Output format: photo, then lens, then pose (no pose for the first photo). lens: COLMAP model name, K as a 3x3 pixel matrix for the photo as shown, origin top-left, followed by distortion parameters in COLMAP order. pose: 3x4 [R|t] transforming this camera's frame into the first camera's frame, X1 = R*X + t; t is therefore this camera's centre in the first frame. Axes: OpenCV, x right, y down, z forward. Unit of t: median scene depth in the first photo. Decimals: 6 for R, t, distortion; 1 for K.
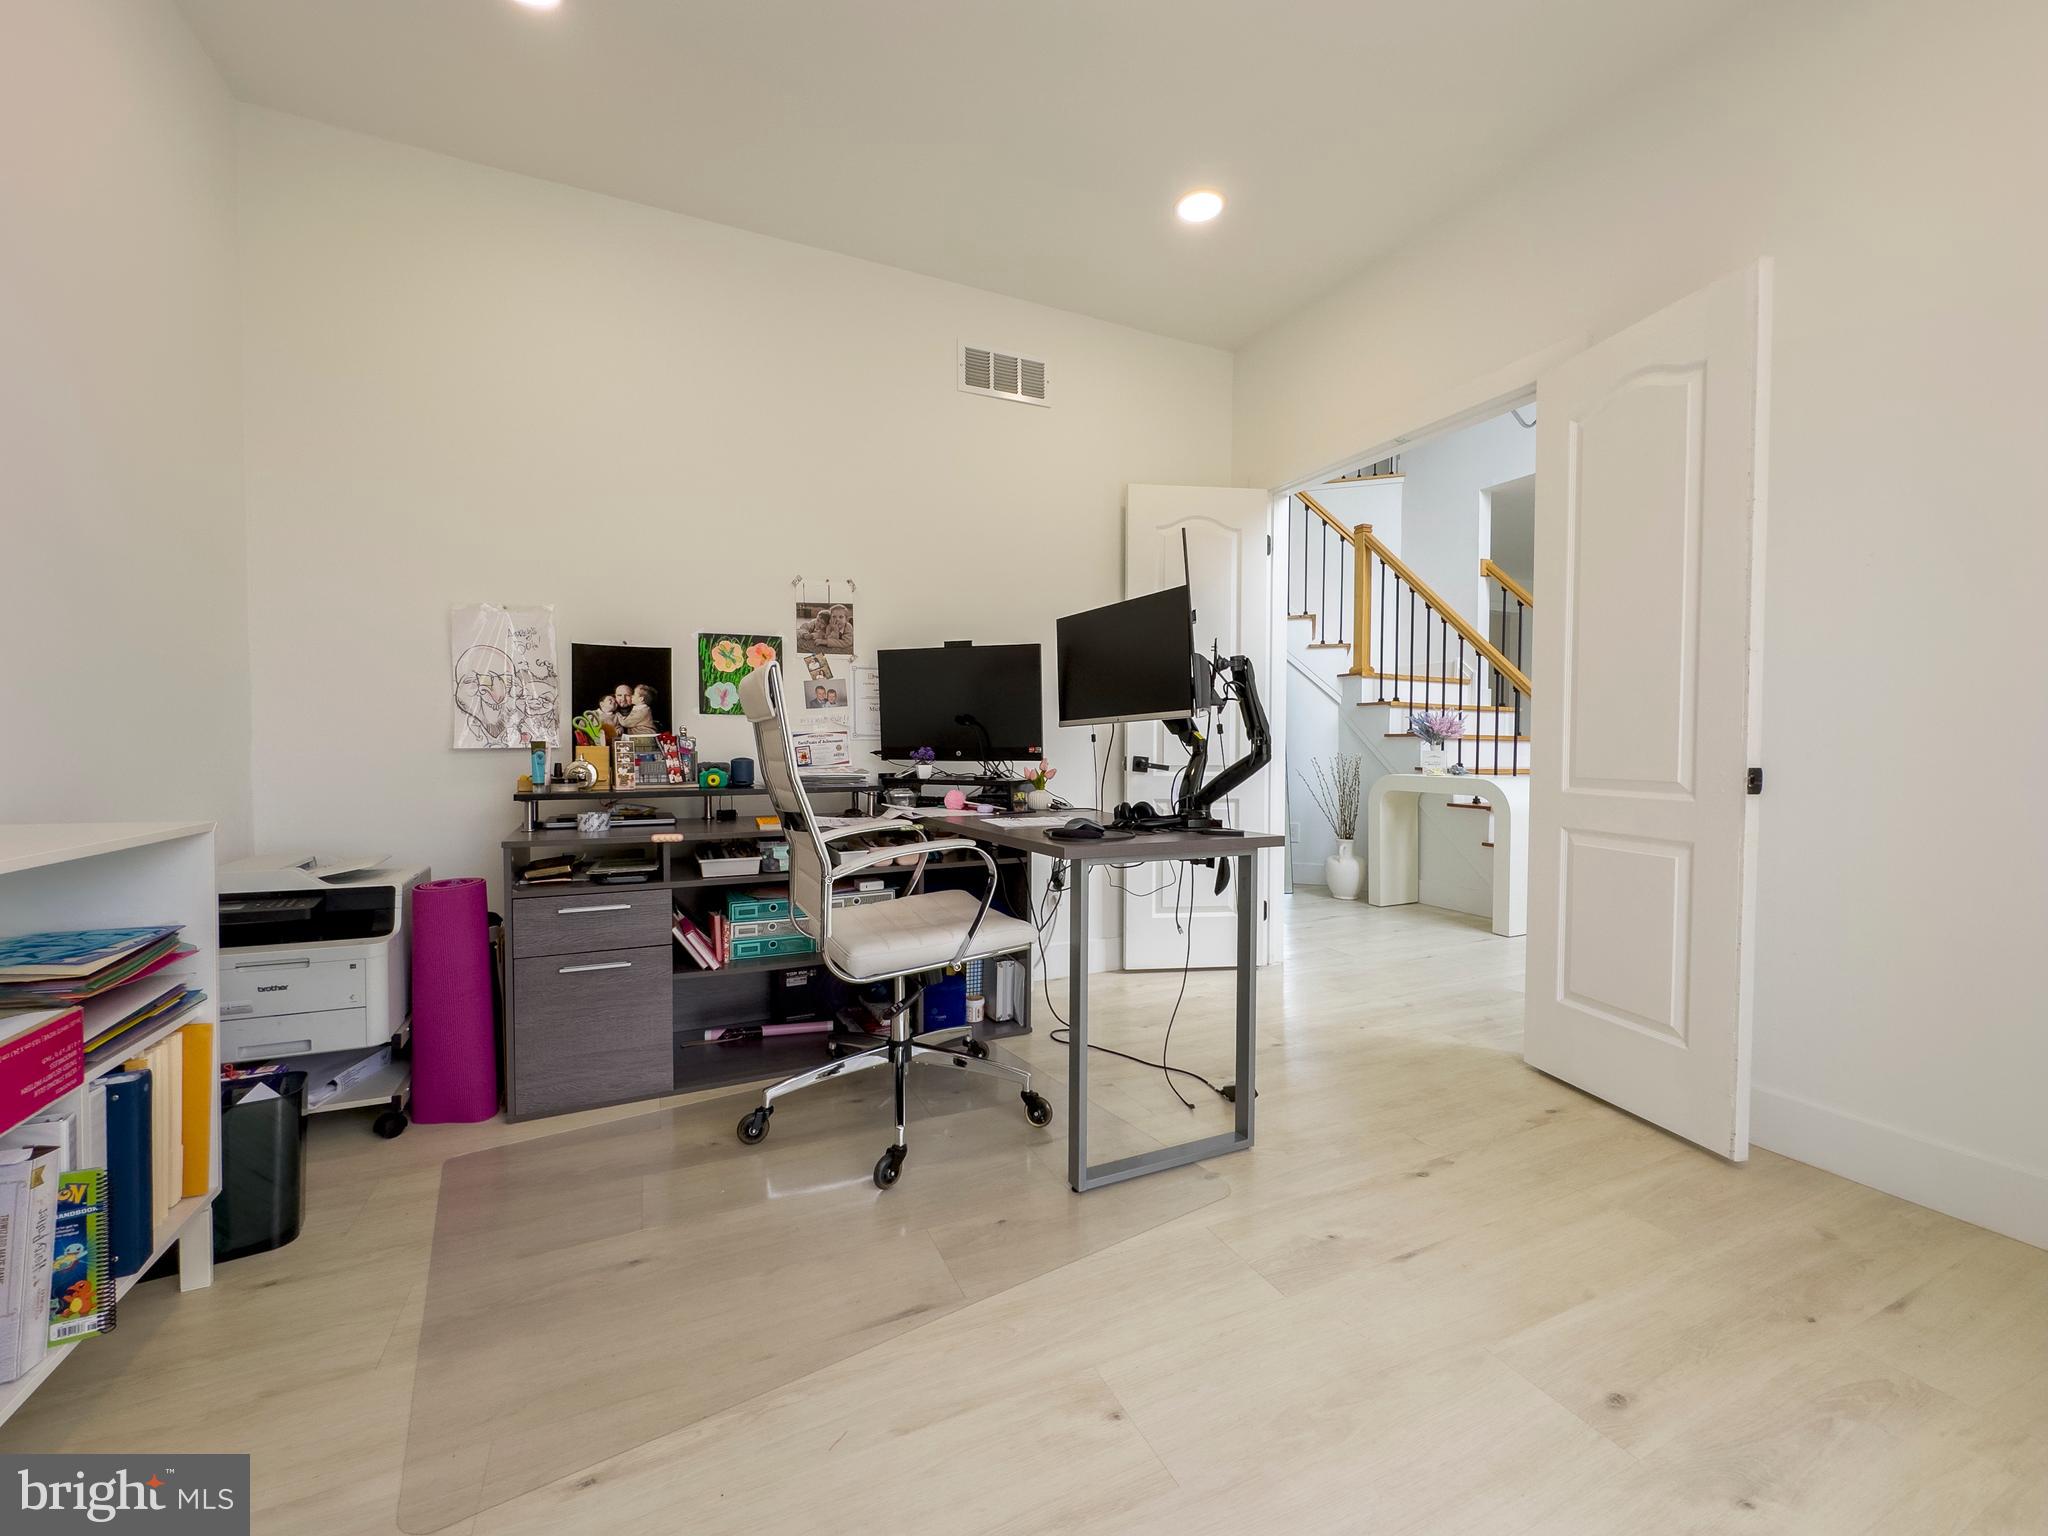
lens RADIAL K [[819.6, 0, 1026.1], [0, 819.6, 767.8], [0, 0, 1]] dist [-0.001372, 0.000167]
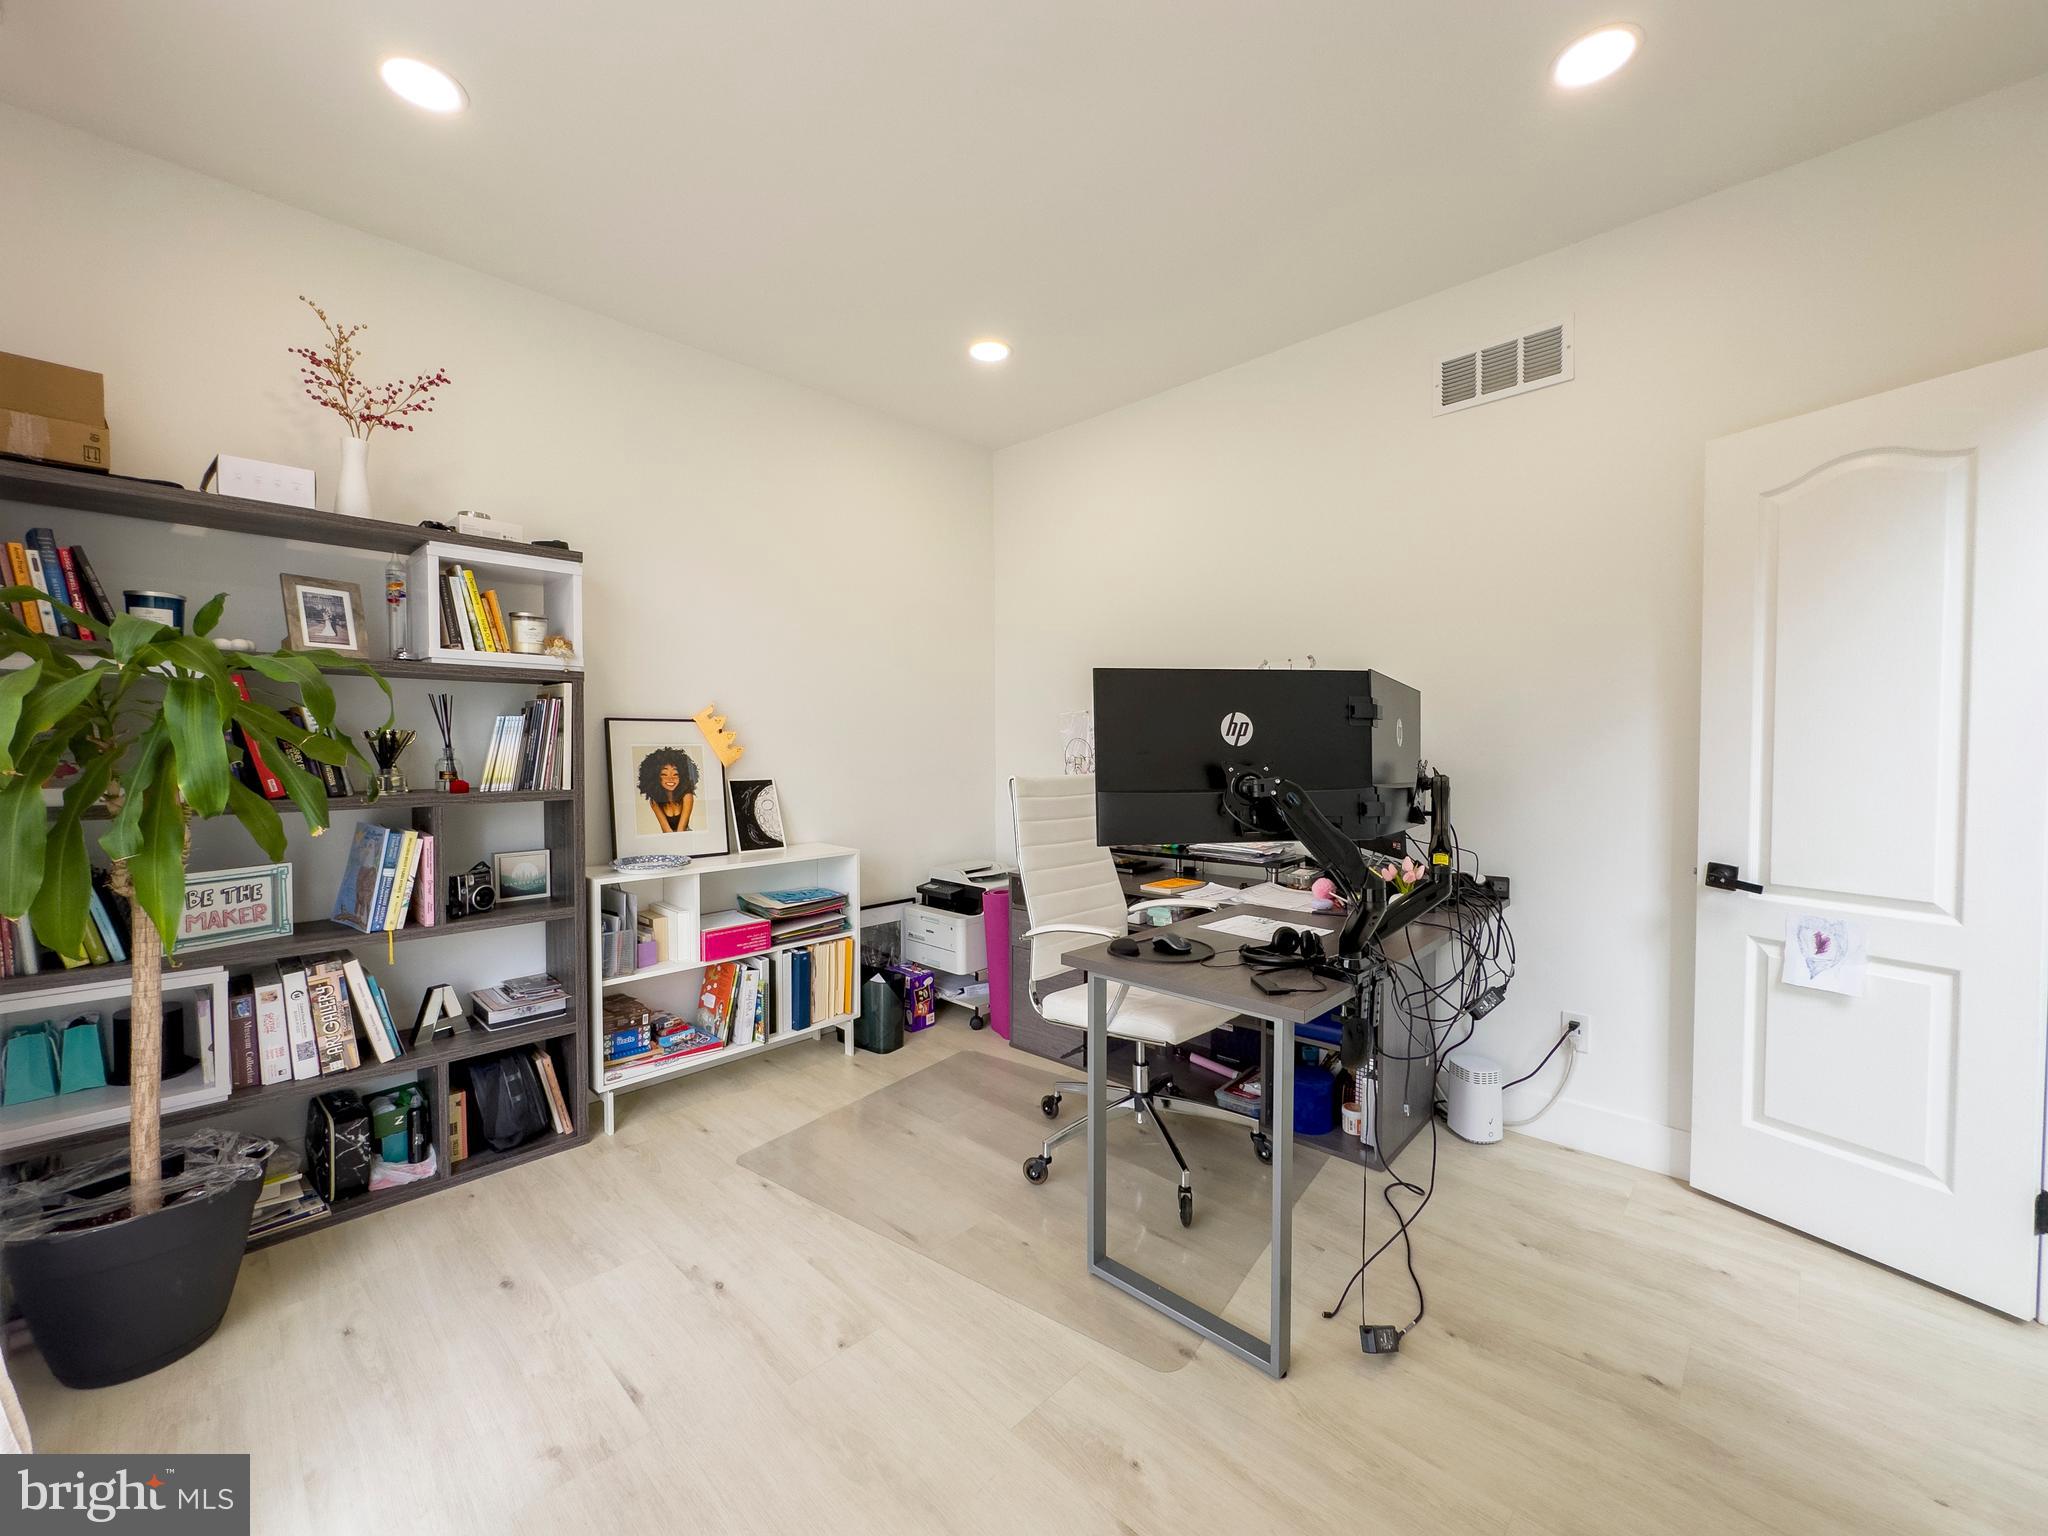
lens RADIAL K [[819.6, 0, 1026.1], [0, 819.6, 767.8], [0, 0, 1]] dist [-0.001372, 0.000167]
pose [[0.366290, 0.026179, -0.930133, 1.018486], [-0.020796, 0.999585, 0.019944, -0.172120], [0.930268, 0.012037, 0.366682, 0.504100]]
